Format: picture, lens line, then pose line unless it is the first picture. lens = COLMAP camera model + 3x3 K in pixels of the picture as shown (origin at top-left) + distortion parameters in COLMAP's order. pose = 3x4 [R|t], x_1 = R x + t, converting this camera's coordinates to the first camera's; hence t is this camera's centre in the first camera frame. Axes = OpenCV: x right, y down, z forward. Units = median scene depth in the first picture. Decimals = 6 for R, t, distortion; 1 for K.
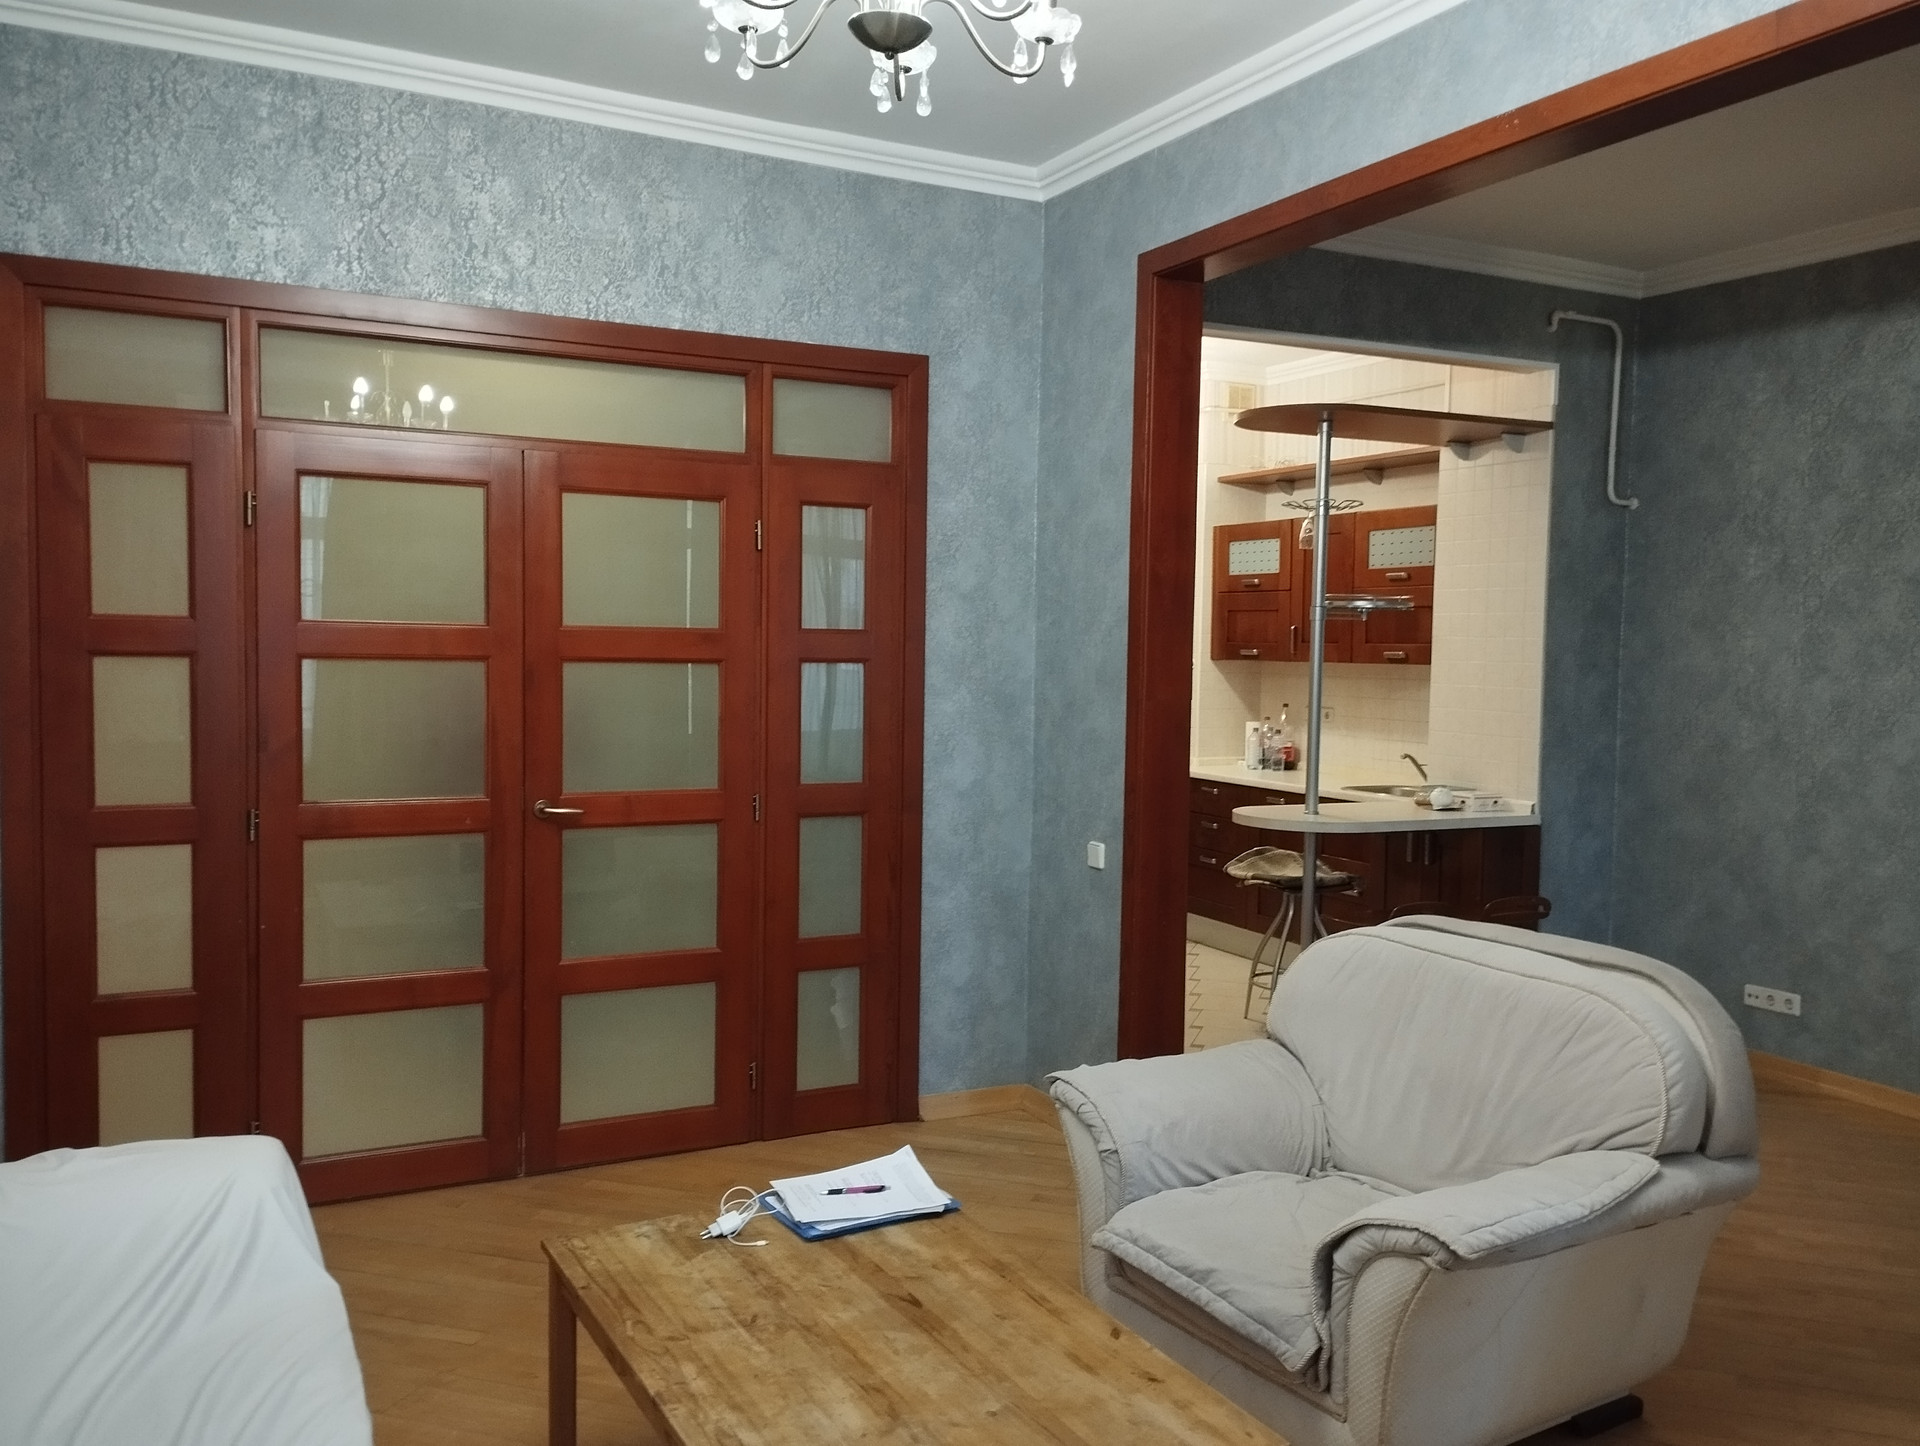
lens RADIAL K [[1583.8, 0, 960.0], [0, 1583.8, 723.0], [0, 0, 1]] dist [0.104850, -0.134862]
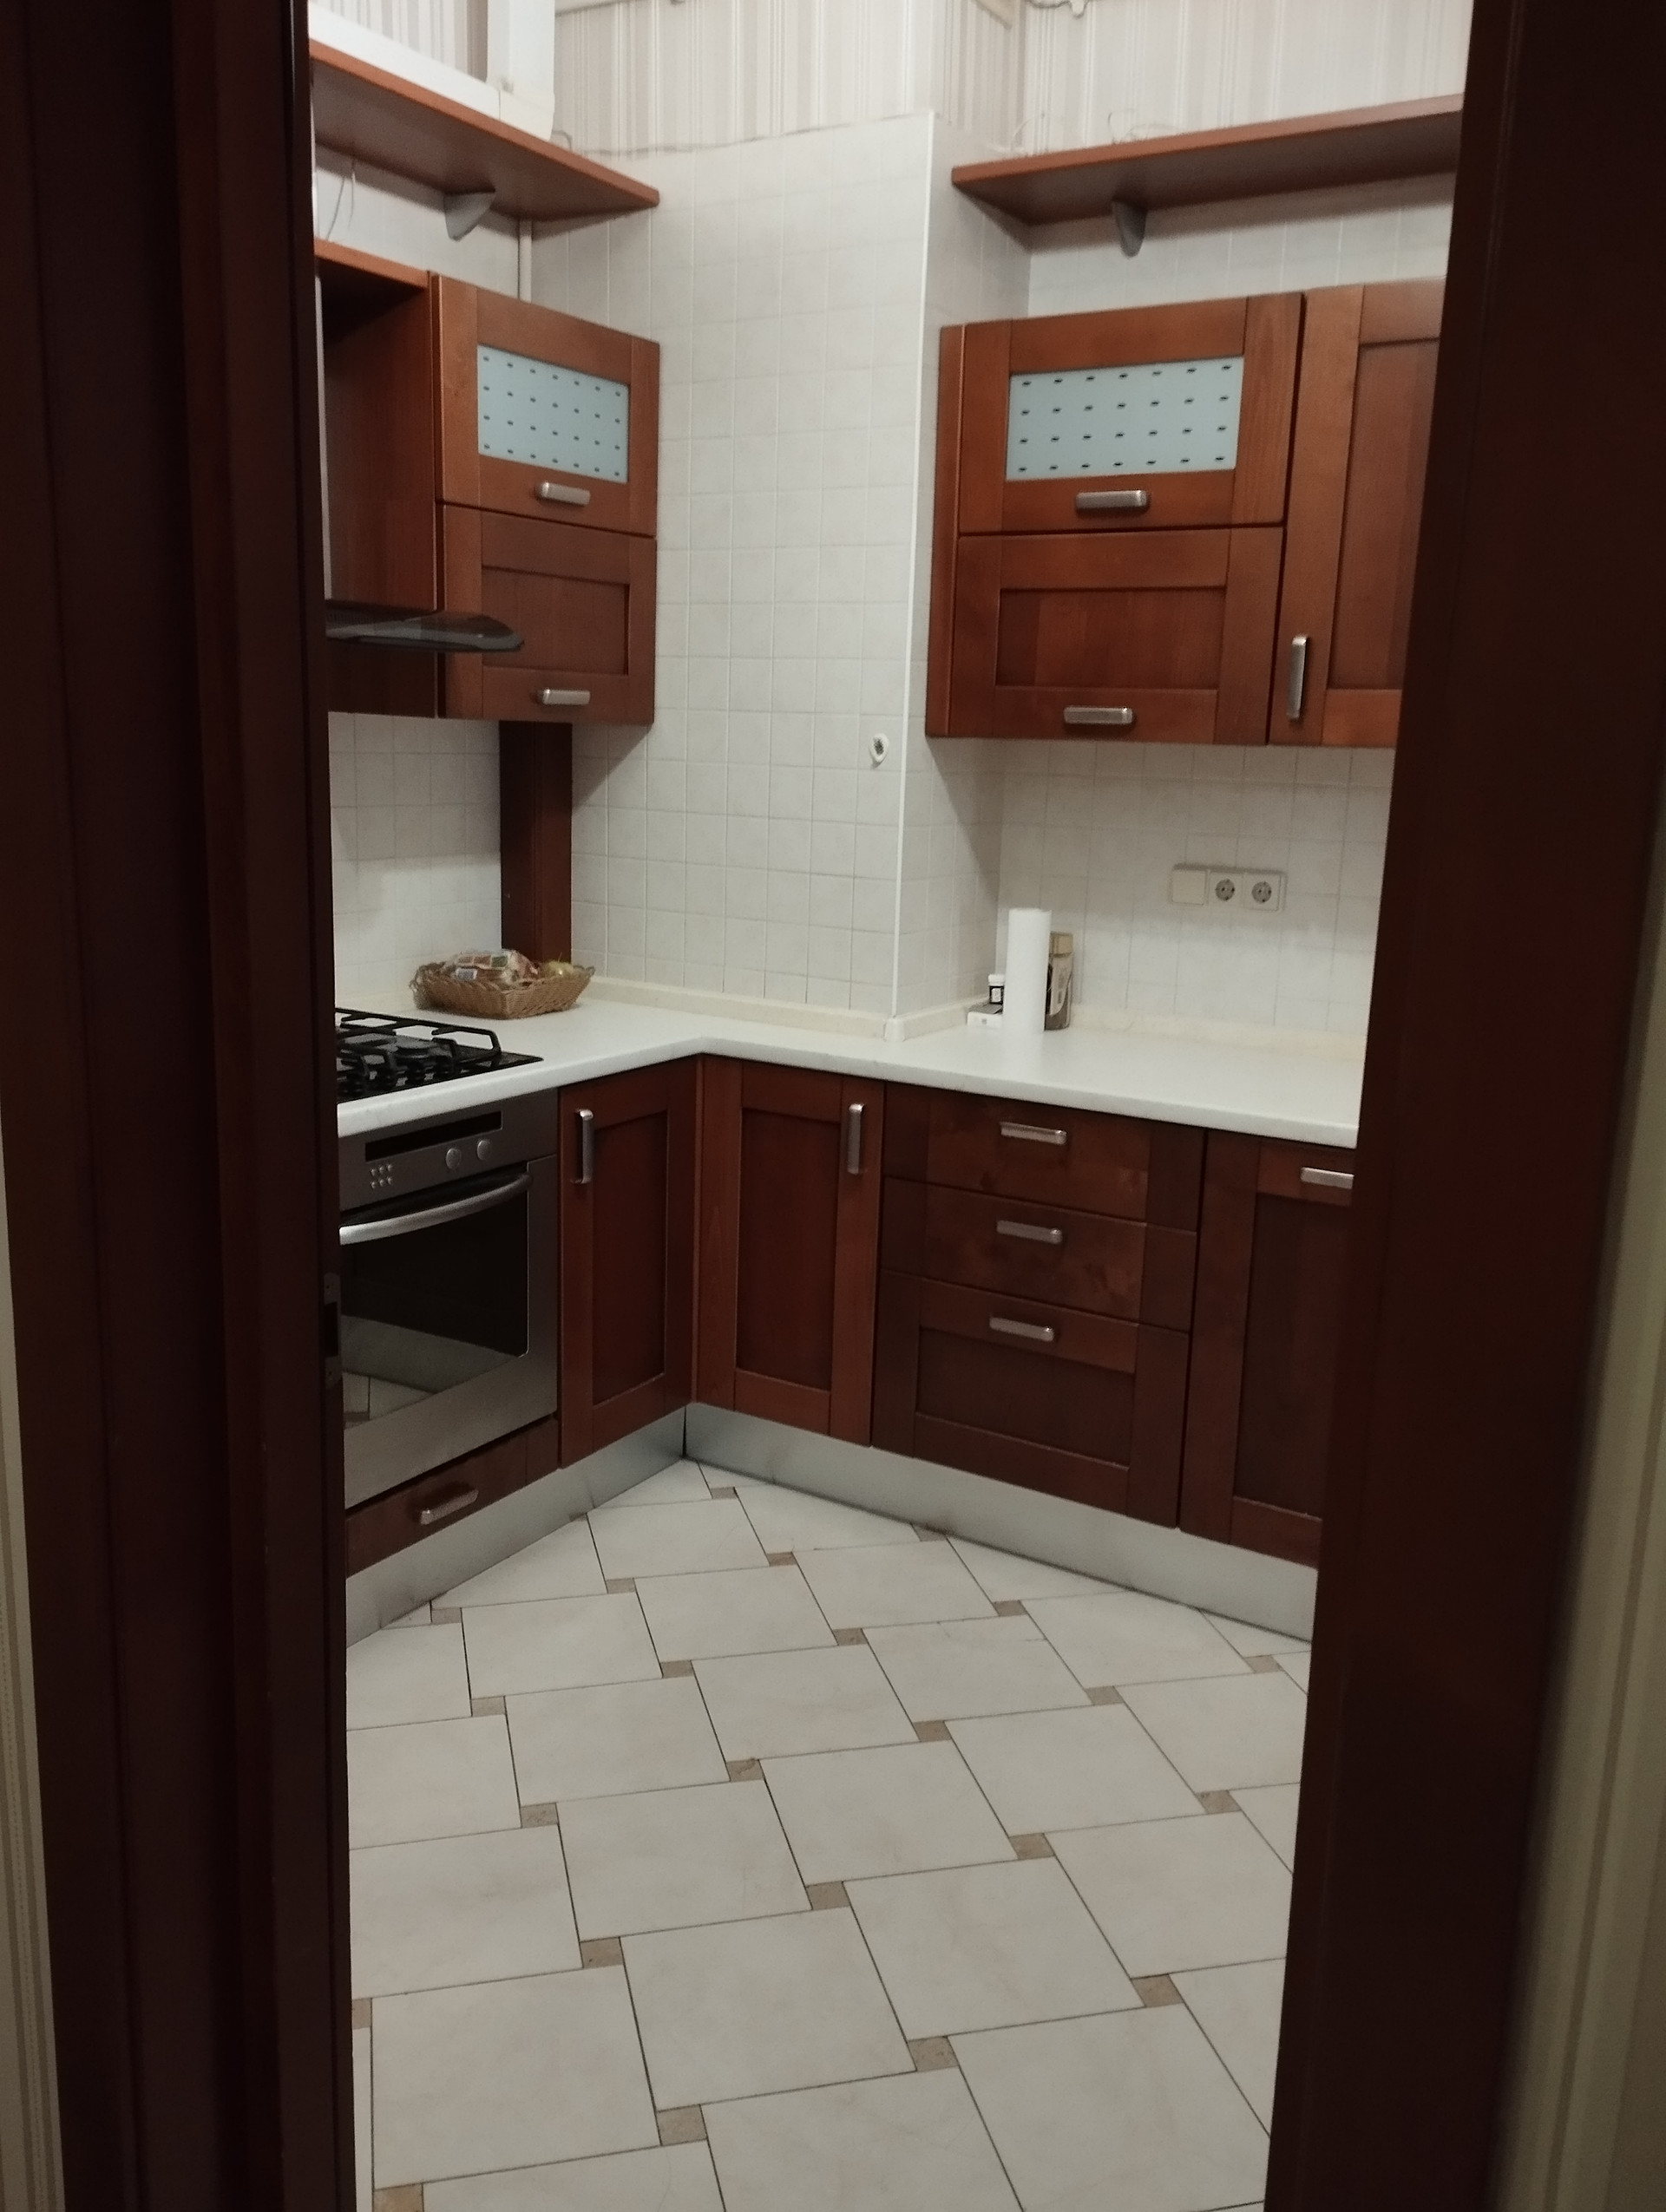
lens RADIAL K [[1824.9, 0, 821.5], [0, 1824.9, 1099.9], [0, 0, 1]] dist [0.104850, -0.134862]
pose [[0.858086, -0.103193, 0.503030, -0.169460], [0.011501, 0.983216, 0.182082, -0.079173], [-0.513377, -0.150456, 0.844871, 1.498187]]
